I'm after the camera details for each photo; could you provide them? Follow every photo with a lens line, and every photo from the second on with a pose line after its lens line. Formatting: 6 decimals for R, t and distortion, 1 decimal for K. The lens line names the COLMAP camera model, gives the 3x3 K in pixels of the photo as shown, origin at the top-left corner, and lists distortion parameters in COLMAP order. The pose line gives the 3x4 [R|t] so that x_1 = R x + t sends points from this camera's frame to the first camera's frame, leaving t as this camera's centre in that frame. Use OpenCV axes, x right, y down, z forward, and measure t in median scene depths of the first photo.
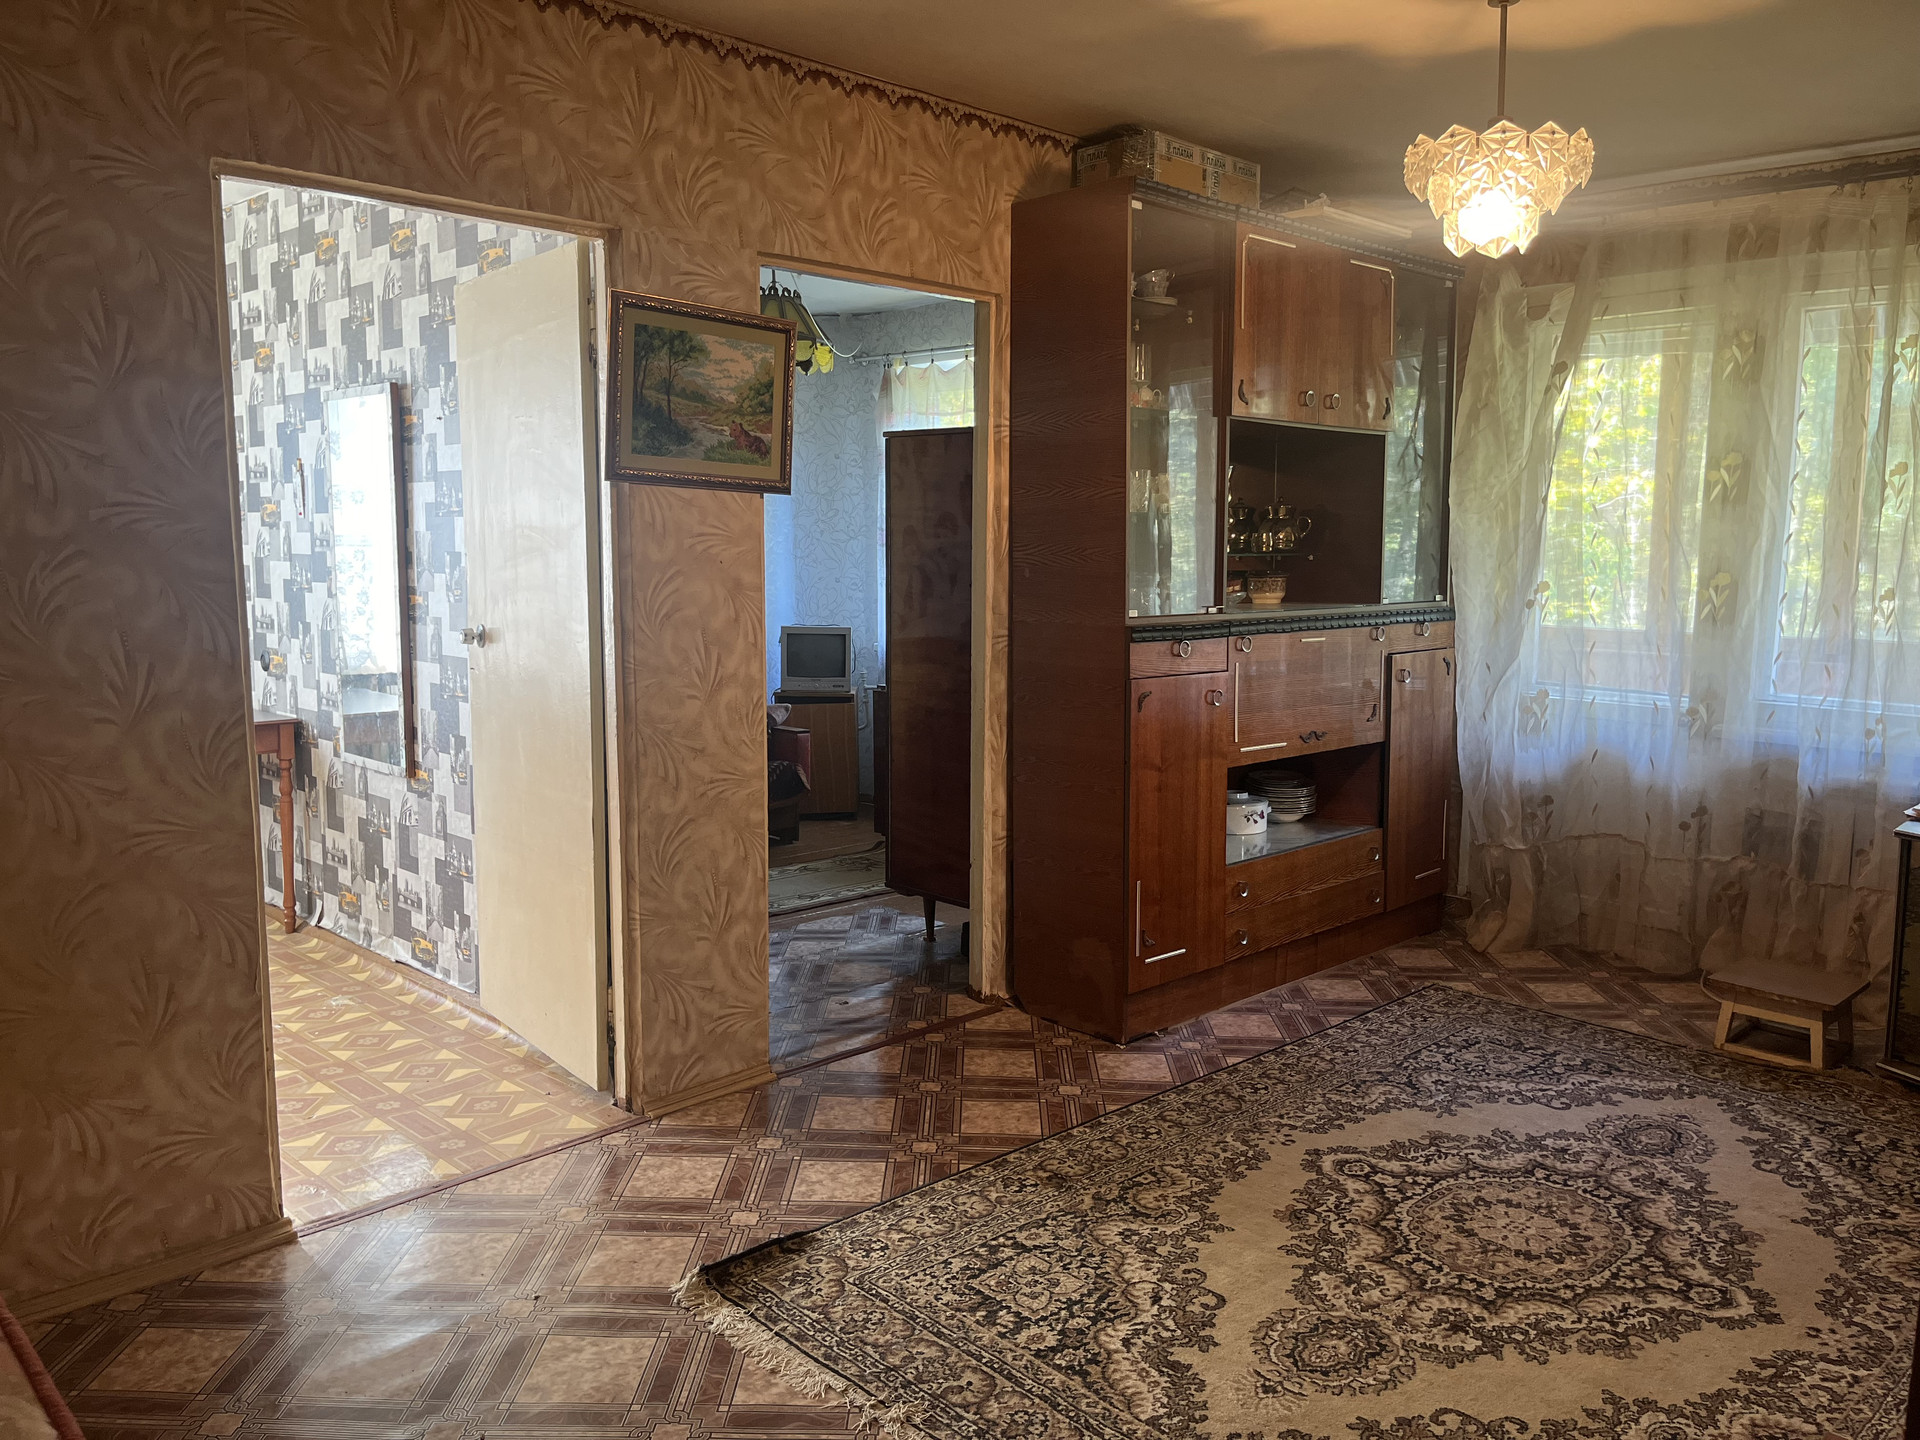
lens RADIAL K [[1442.1, 0, 971.5], [0, 1442.1, 716.0], [0, 0, 1]] dist [0.033362, -0.006048]
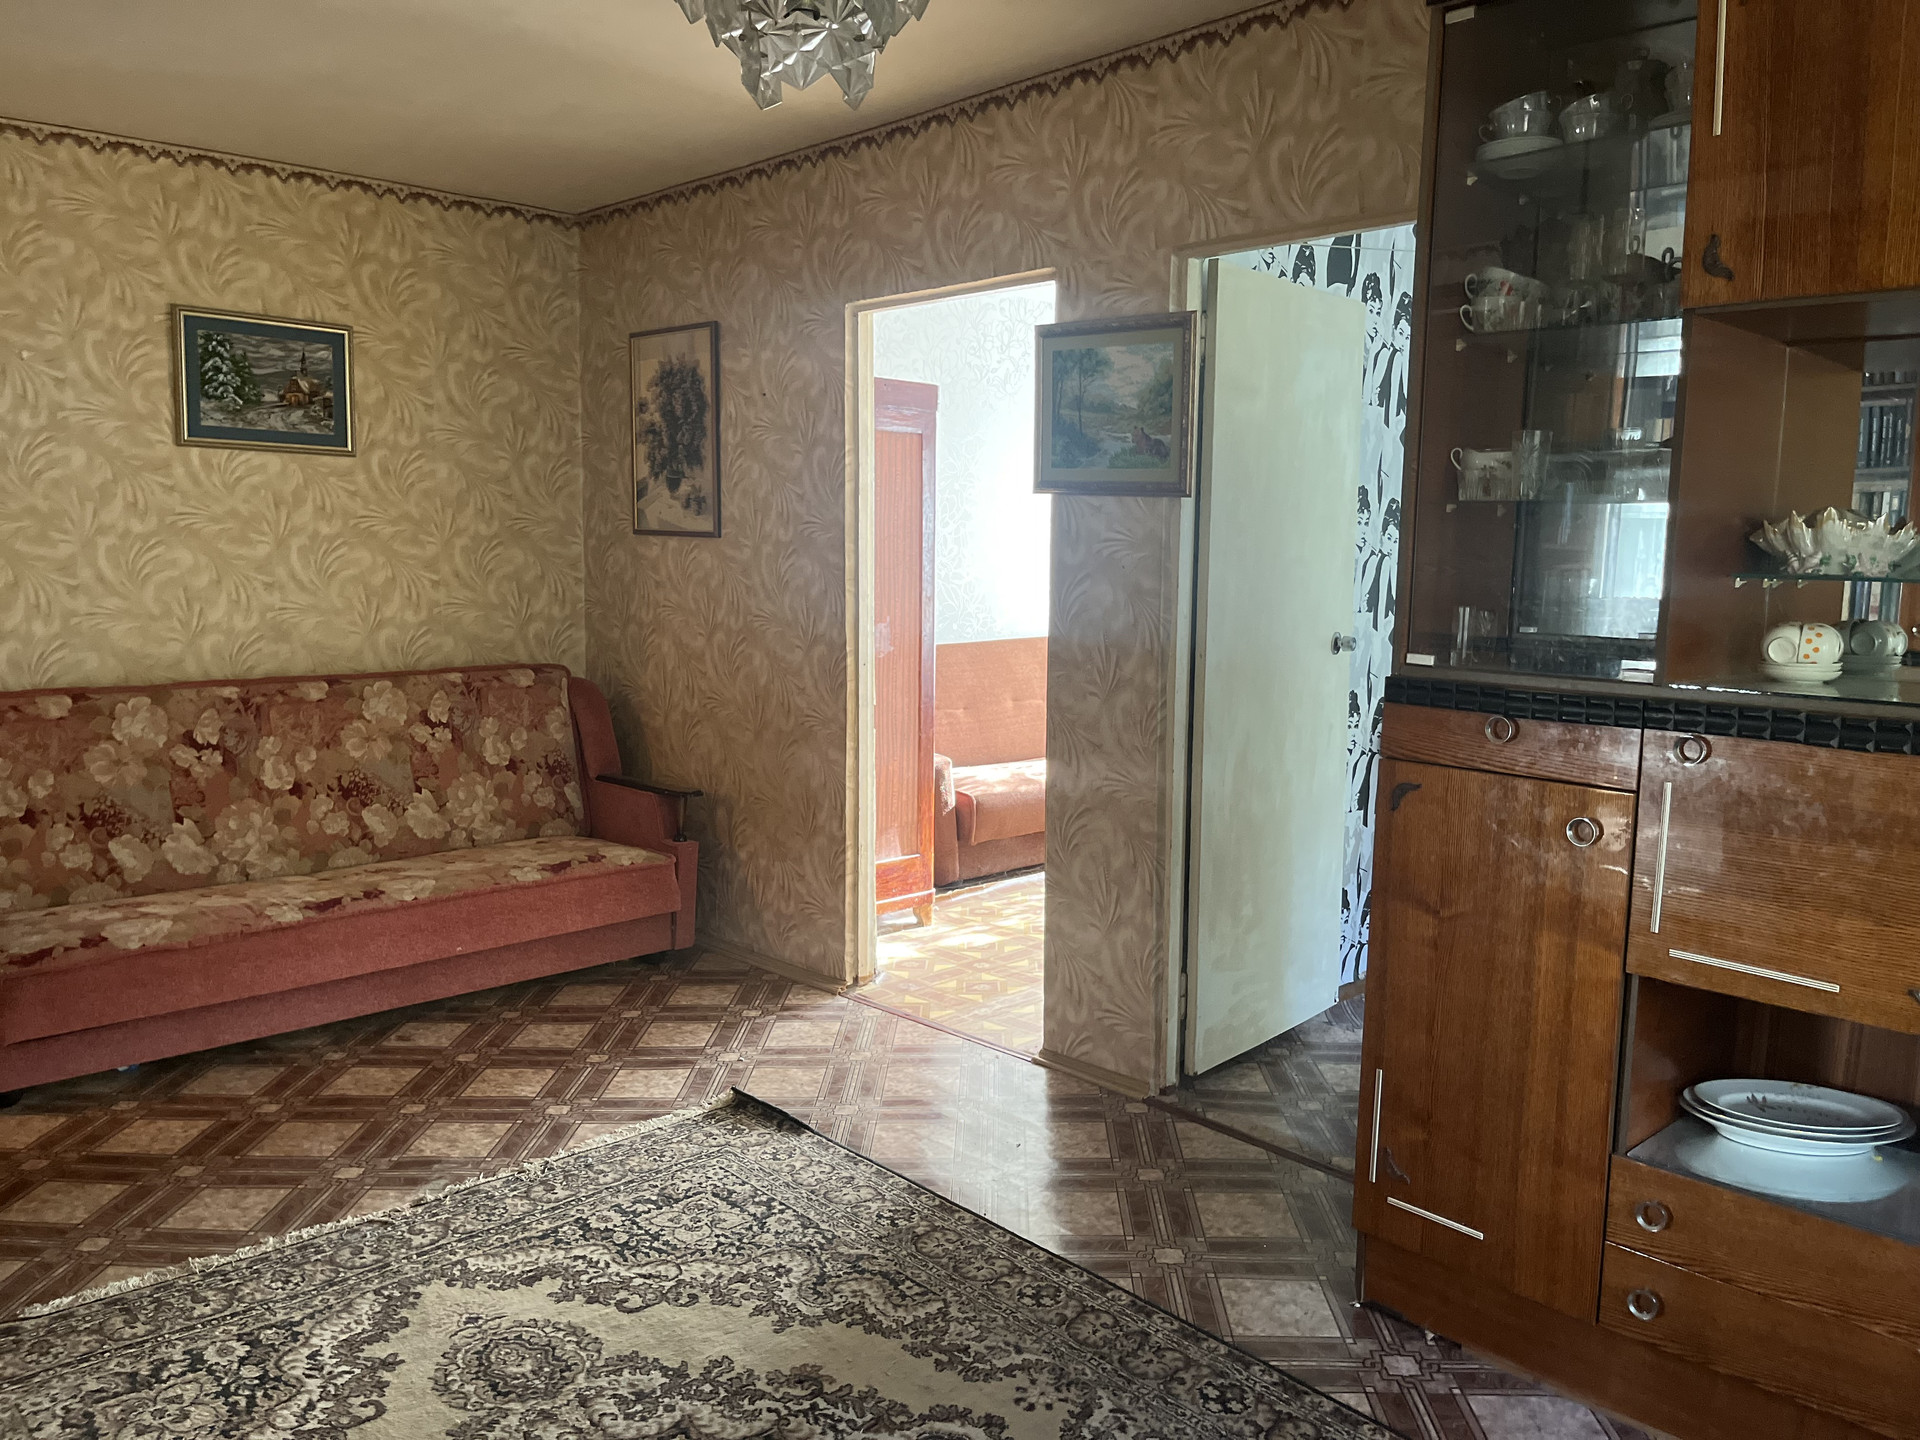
lens RADIAL K [[1442.1, 0, 971.5], [0, 1442.1, 716.0], [0, 0, 1]] dist [0.033362, -0.006048]
pose [[0.001140, 0.116209, -0.993224, 0.973821], [-0.130987, 0.984685, 0.115059, -0.121849], [0.991383, 0.129968, 0.016345, 1.023192]]
